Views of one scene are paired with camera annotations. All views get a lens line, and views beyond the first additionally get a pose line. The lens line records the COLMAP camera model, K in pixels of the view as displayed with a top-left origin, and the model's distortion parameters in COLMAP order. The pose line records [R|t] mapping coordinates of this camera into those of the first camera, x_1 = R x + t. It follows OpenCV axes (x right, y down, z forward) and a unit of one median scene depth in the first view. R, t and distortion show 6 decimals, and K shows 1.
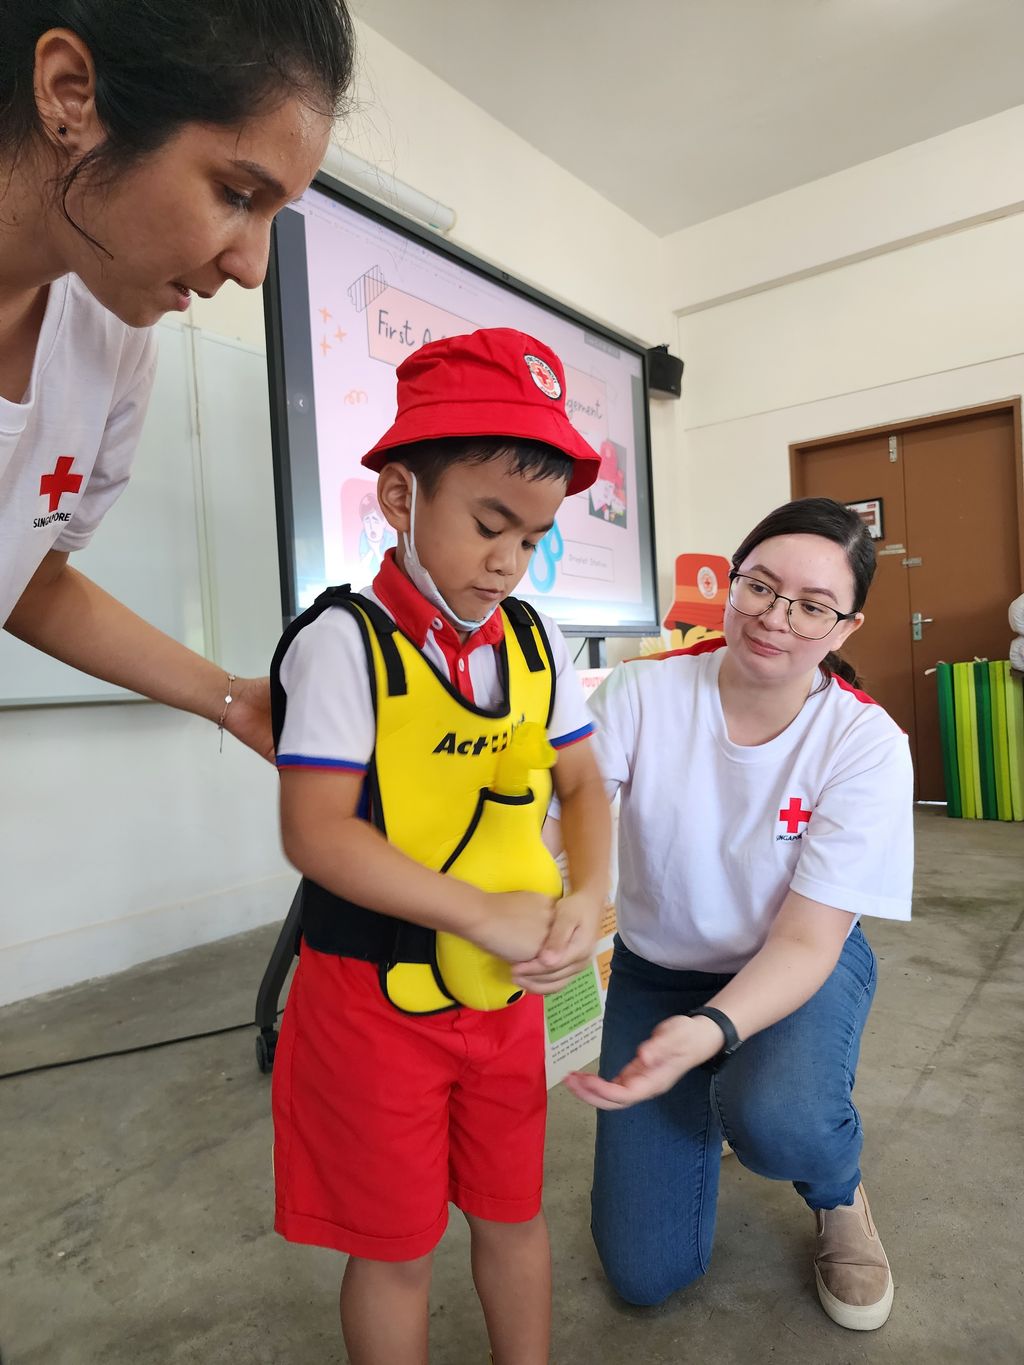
lens RADIAL K [[934.9, 0, 516.2], [0, 934.9, 686.4], [0, 0, 1]] dist [0.056424, -0.057805]
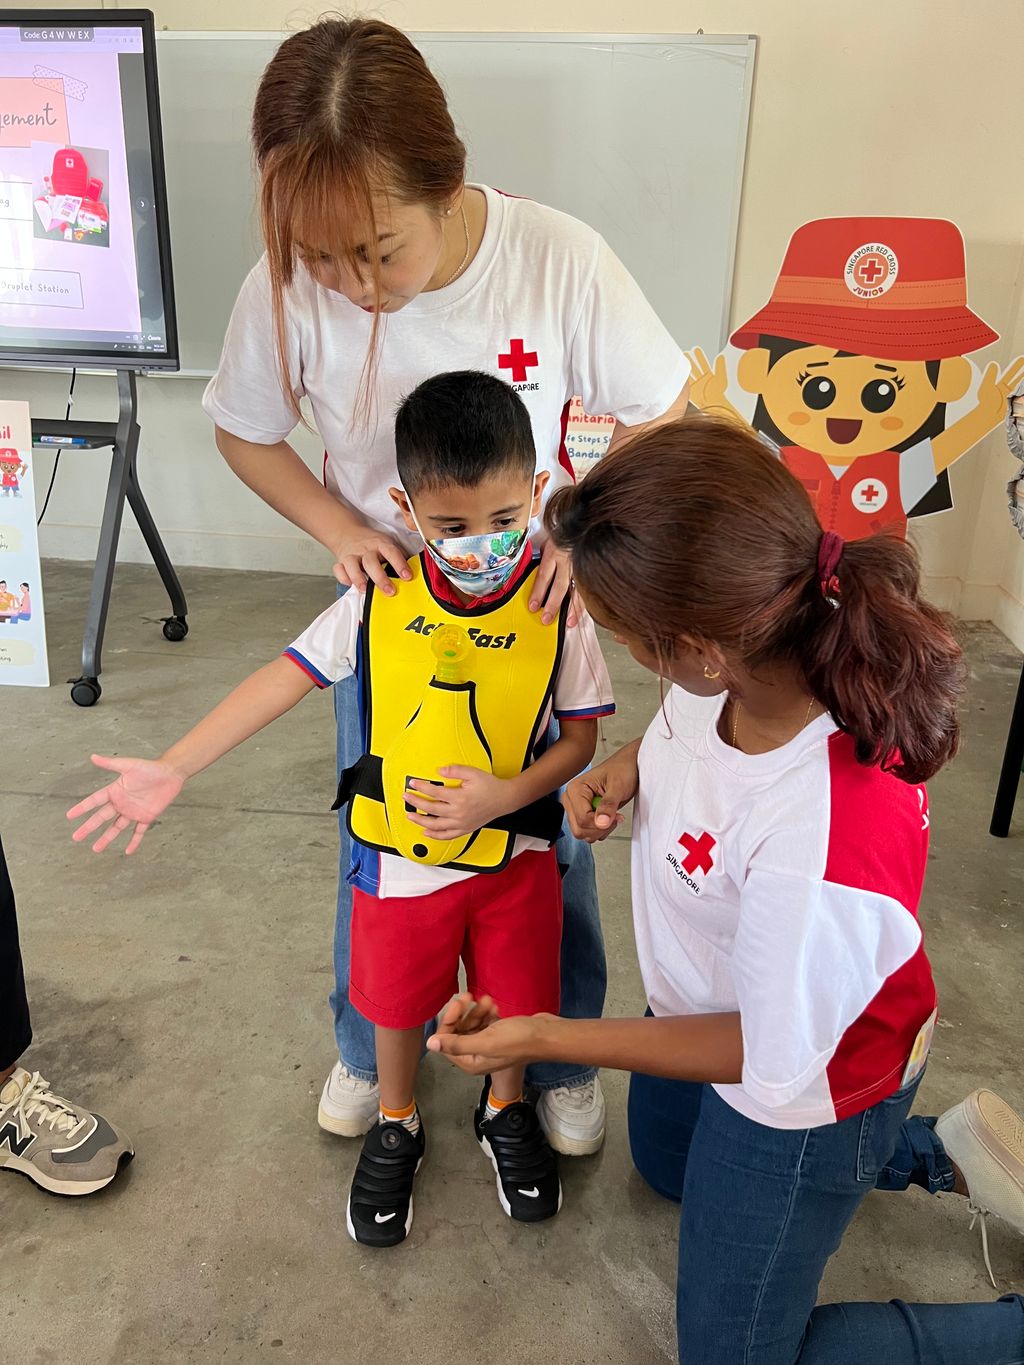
lens RADIAL K [[1049.8, 0, 508.5], [0, 1049.8, 683.3], [0, 0, 1]] dist [-0.004125, -0.005375]
pose [[0.488053, 0.359764, -0.795220, 1.409864], [-0.066719, 0.923811, 0.376992, -0.203365], [0.870260, -0.130936, 0.474871, 0.866264]]
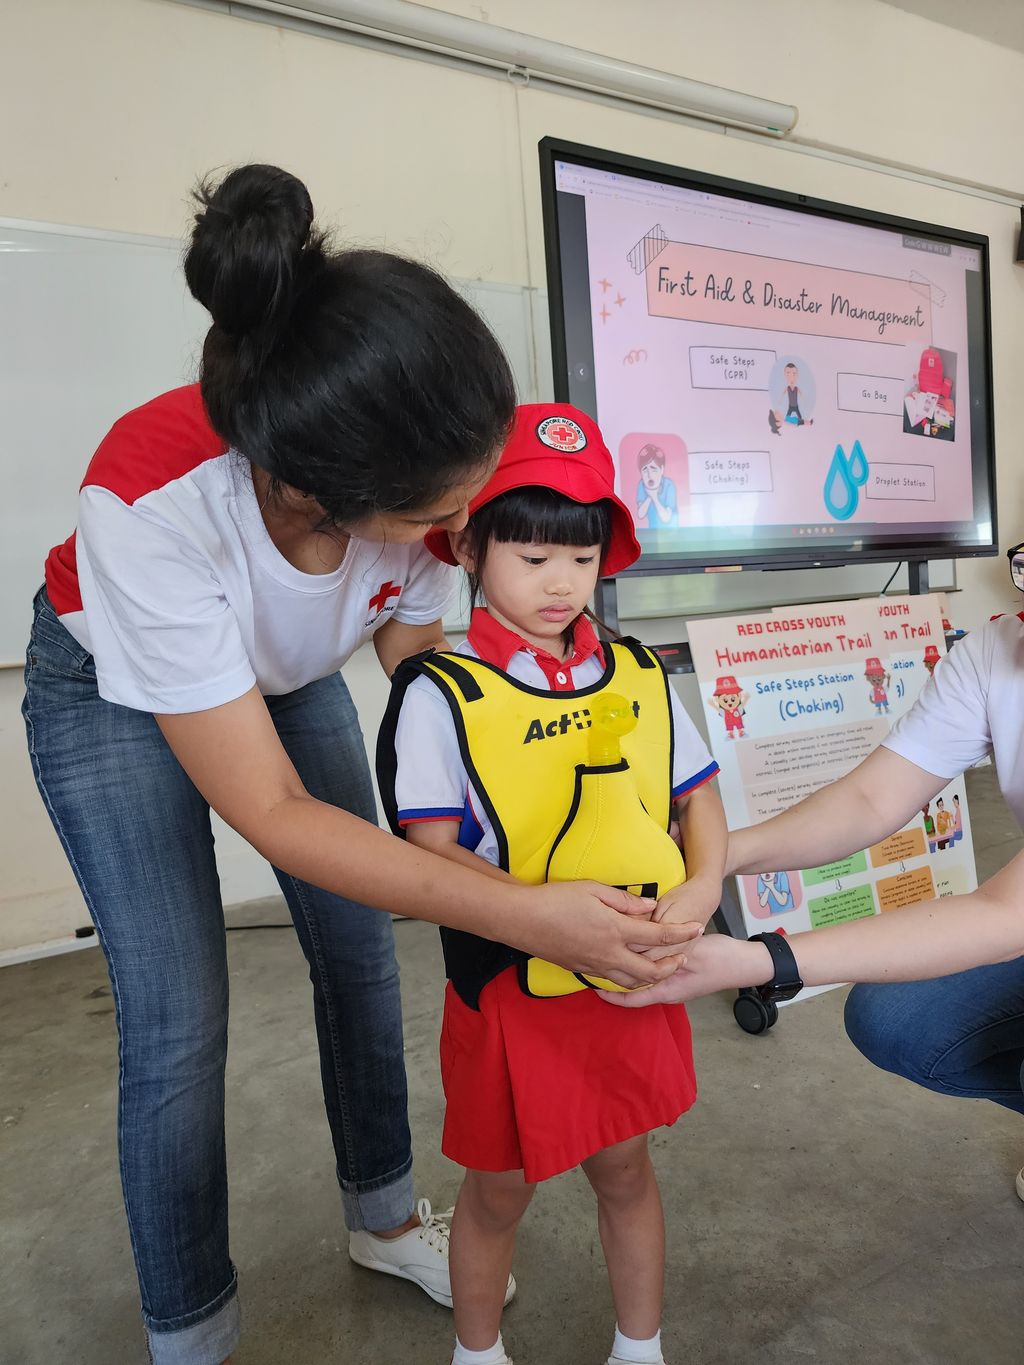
lens RADIAL K [[931.6, 0, 498.0], [0, 931.6, 687.7], [0, 0, 1]] dist [0.054586, -0.053072]
pose [[0.911013, 0.019349, -0.411924, 0.103964], [0.019124, 0.995842, 0.089071, -0.017977], [0.411935, -0.089023, 0.906854, -0.064822]]
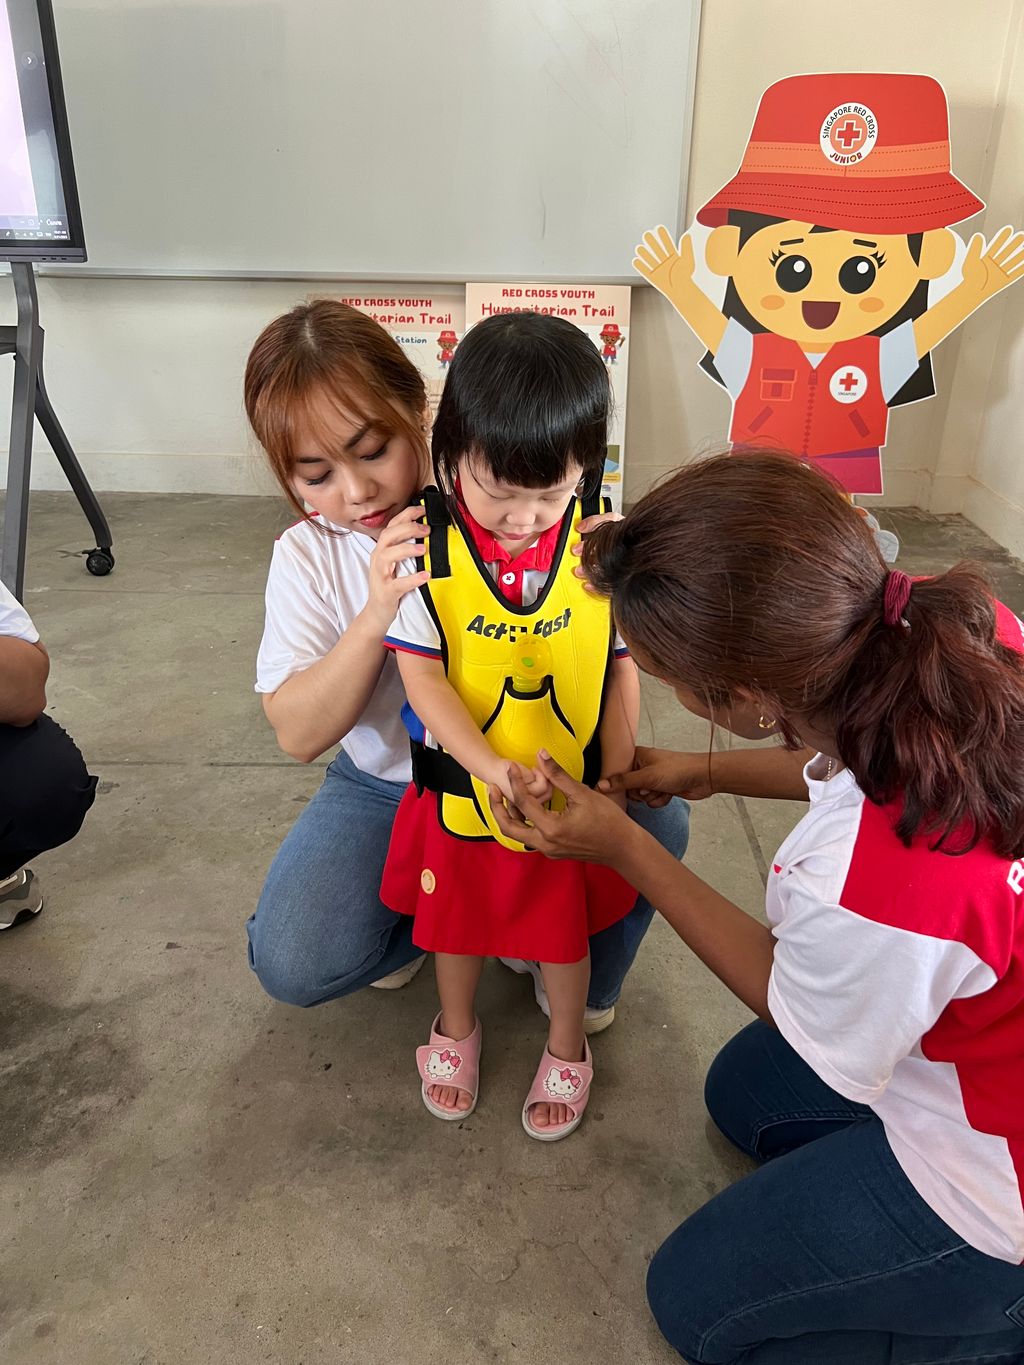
lens RADIAL K [[1047.1, 0, 512.0], [0, 1047.1, 682.5], [0, 0, 1]] dist [0.017049, -0.027167]
pose [[0.573367, 0.393550, -0.718588, 1.295078], [-0.053314, 0.893140, 0.446607, -0.171458], [0.817562, -0.217759, 0.533079, 0.855176]]
